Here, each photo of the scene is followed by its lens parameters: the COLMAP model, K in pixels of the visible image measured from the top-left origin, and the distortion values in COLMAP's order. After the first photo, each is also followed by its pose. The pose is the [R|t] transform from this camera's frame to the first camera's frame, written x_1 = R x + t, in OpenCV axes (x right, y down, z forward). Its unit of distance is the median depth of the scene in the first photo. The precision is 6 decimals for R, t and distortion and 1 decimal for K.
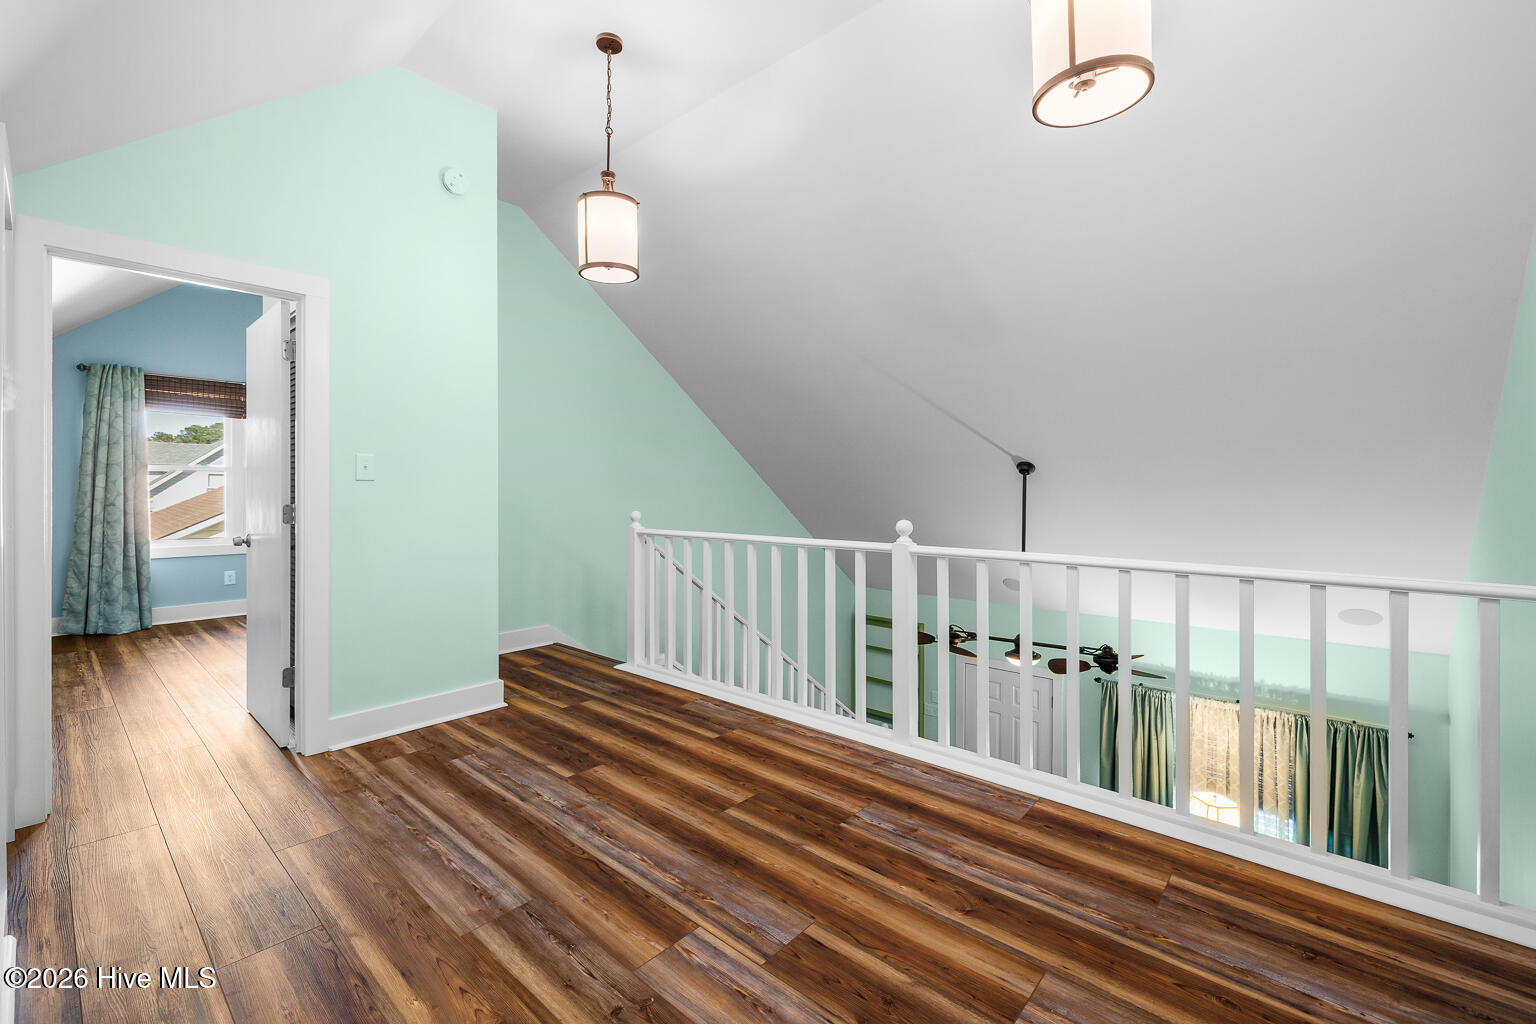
lens RADIAL K [[673.6, 0, 771.6], [0, 673.6, 493.4], [0, 0, 1]] dist [-0.000044, -0.000128]
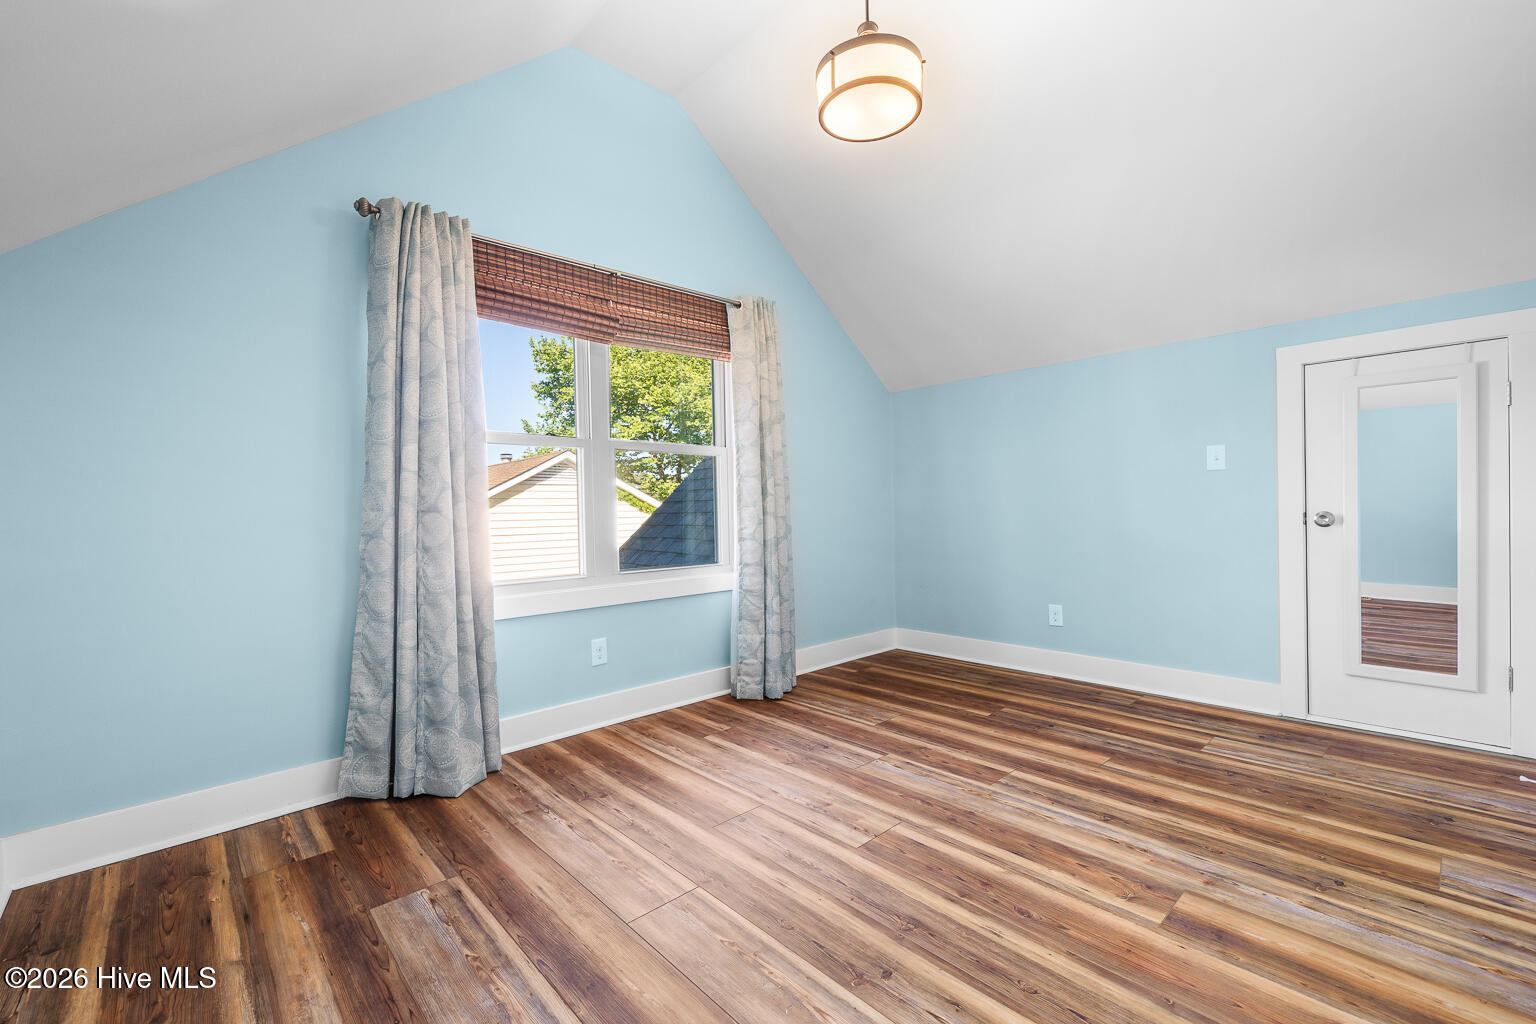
lens RADIAL K [[695.6, 0, 827.4], [0, 695.6, 509.8], [0, 0, 1]] dist [0.000859, 0.000607]
pose [[0.991996, -0.022595, -0.124233, -0.661022], [0.024231, 0.999638, 0.011675, 0.017552], [0.123924, -0.014592, 0.992184, 0.570643]]
